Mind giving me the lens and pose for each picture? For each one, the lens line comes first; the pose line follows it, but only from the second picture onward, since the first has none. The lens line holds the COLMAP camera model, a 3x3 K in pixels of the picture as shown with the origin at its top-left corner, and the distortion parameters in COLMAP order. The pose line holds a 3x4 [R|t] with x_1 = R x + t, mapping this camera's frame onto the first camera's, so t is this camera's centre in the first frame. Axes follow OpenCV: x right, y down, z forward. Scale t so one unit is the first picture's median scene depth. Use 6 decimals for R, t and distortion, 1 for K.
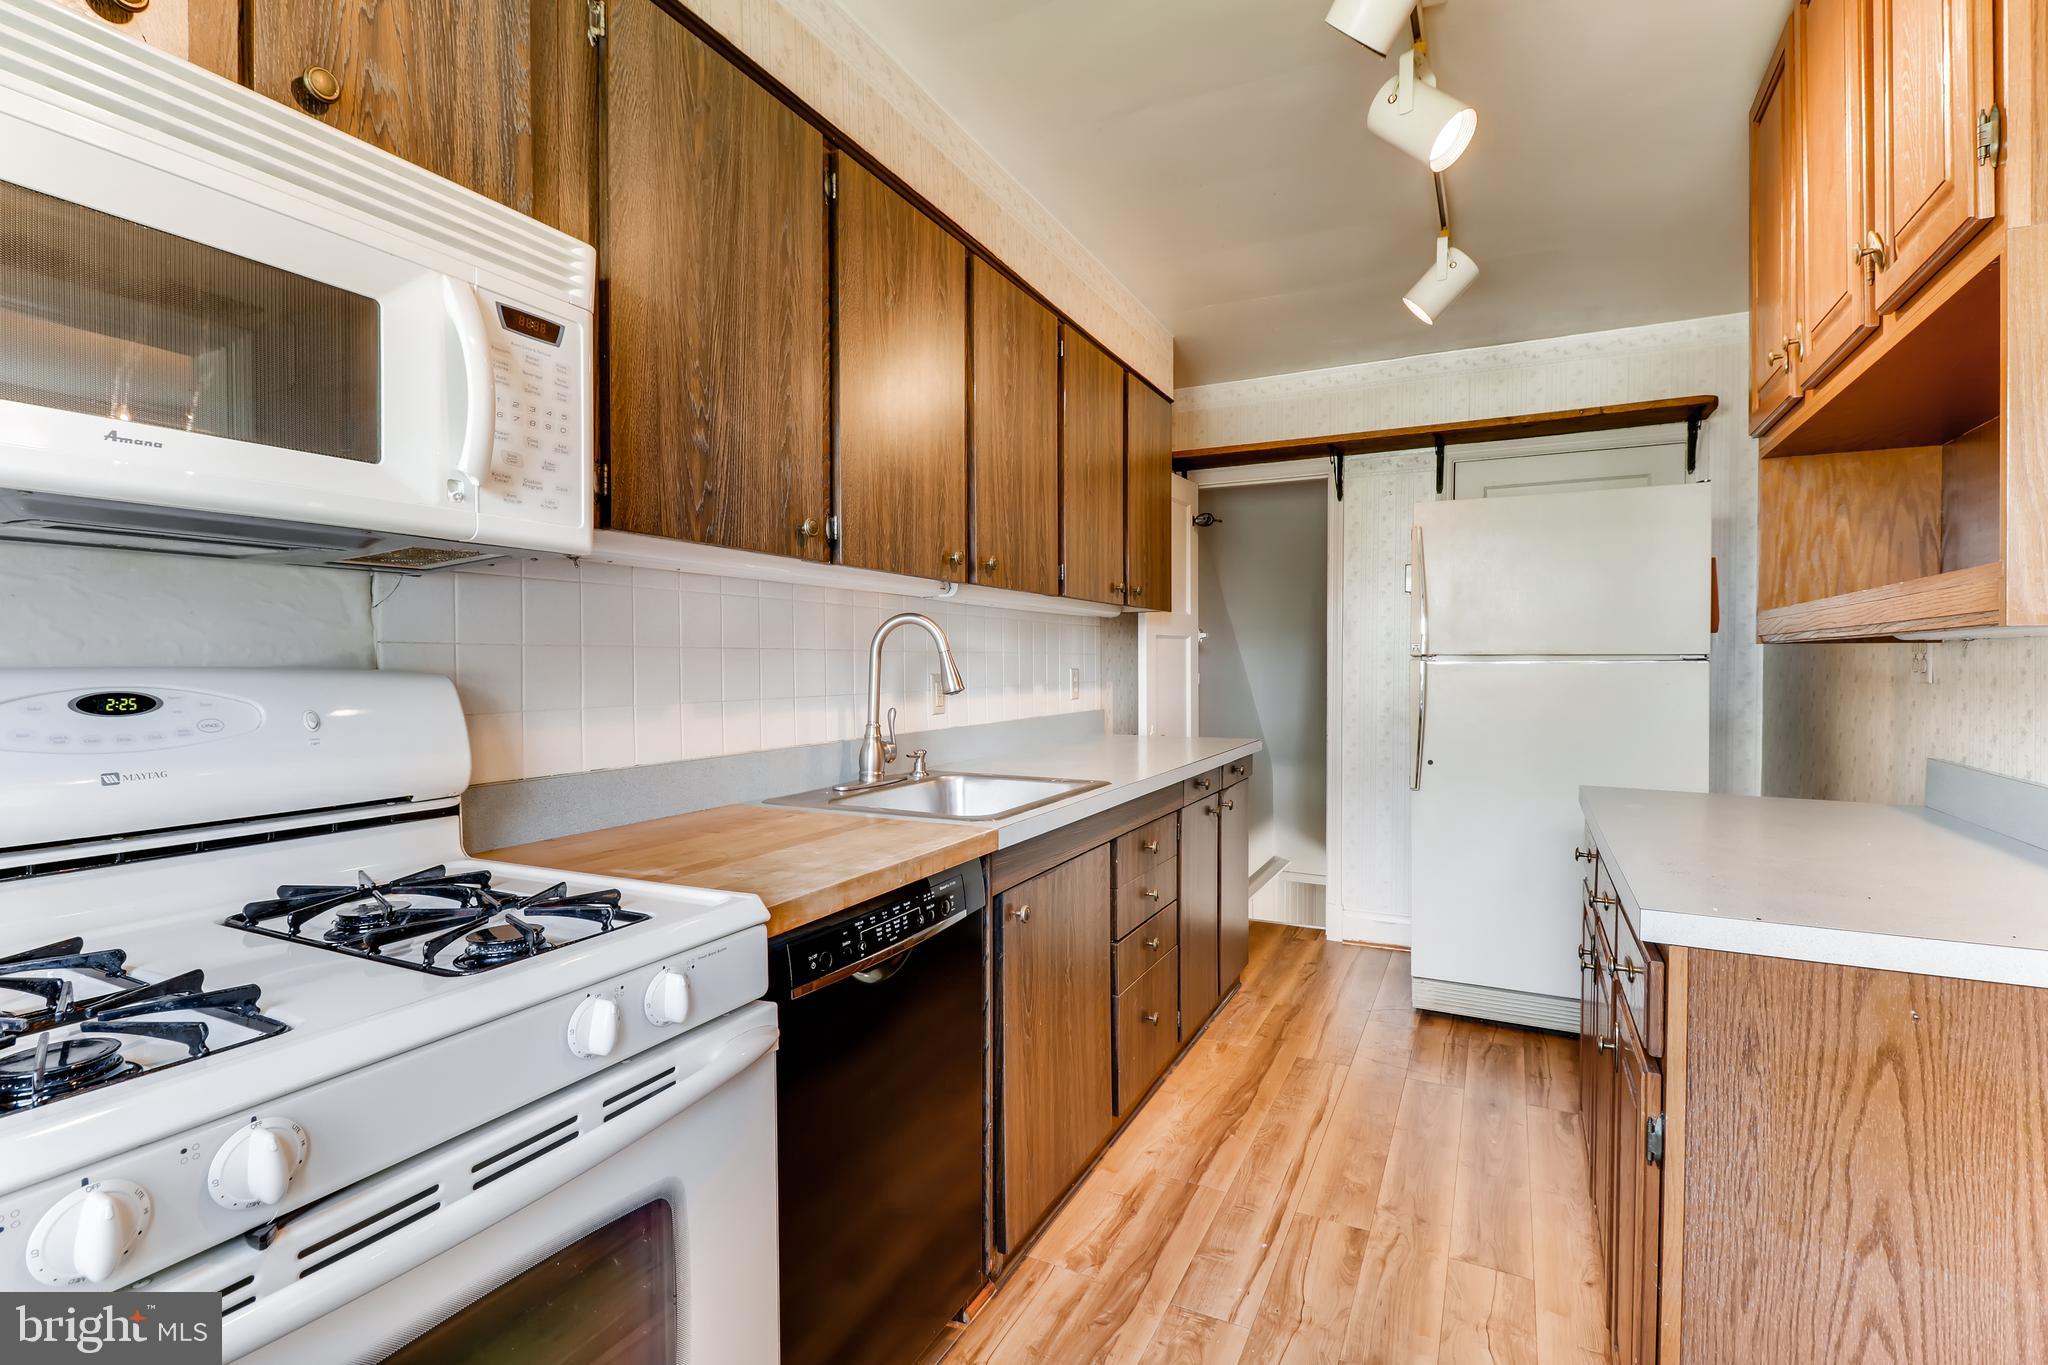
lens RADIAL K [[933.7, 0, 1023.6], [0, 933.7, 670.4], [0, 0, 1]] dist [0.023717, -0.015970]
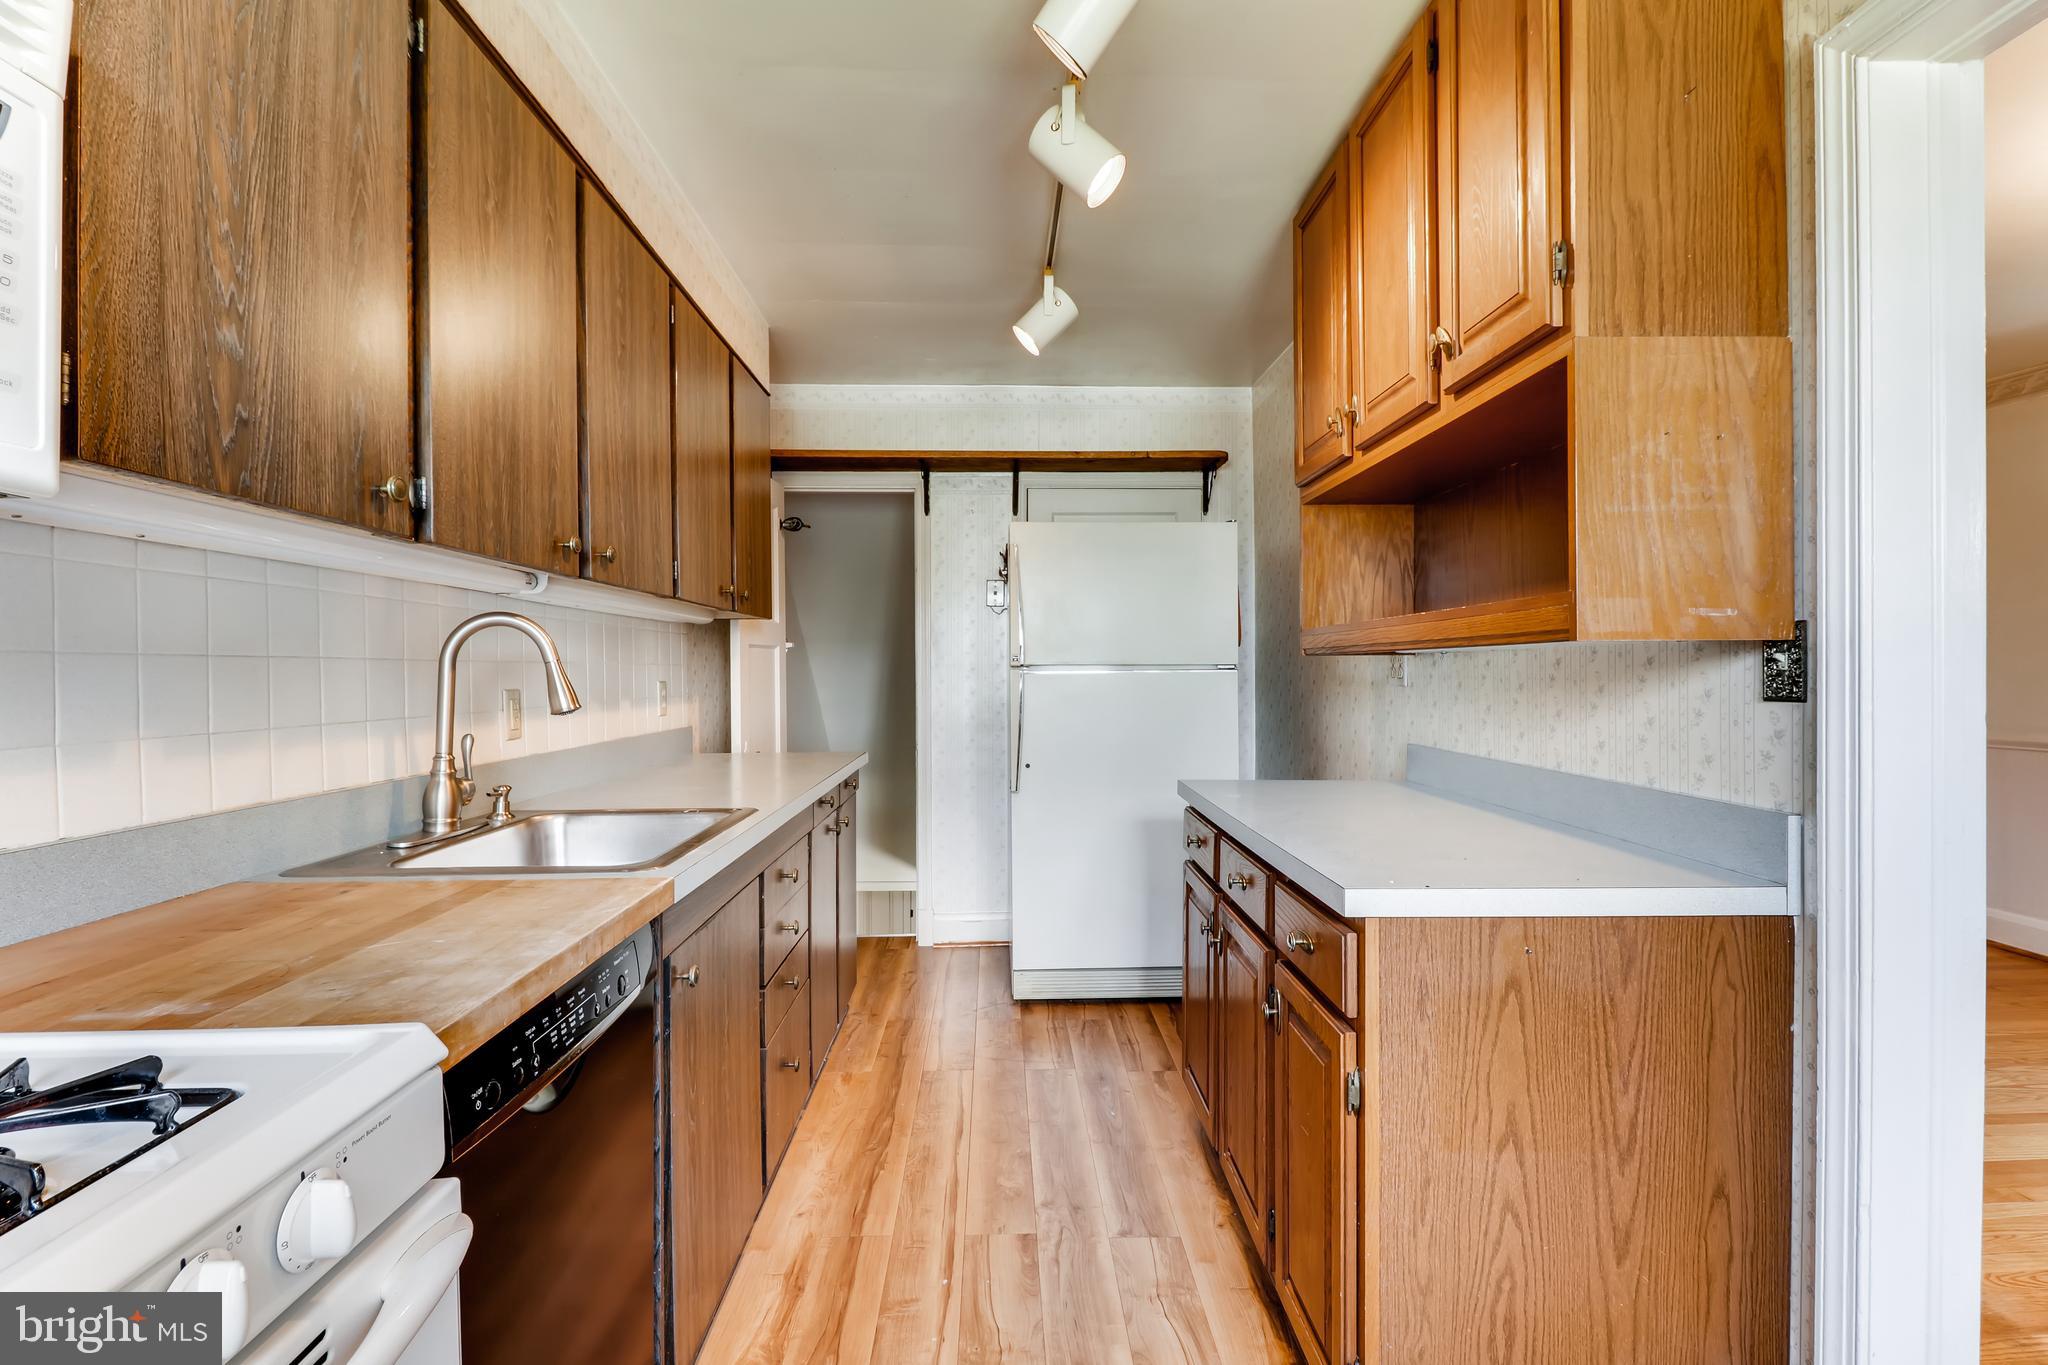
lens RADIAL K [[933.7, 0, 1023.6], [0, 933.7, 670.4], [0, 0, 1]] dist [0.023717, -0.015970]
pose [[0.878758, -0.004058, 0.477251, -0.127910], [0.009595, 0.999912, -0.009164, -0.001187], [-0.477172, 0.012632, 0.878719, 0.112640]]
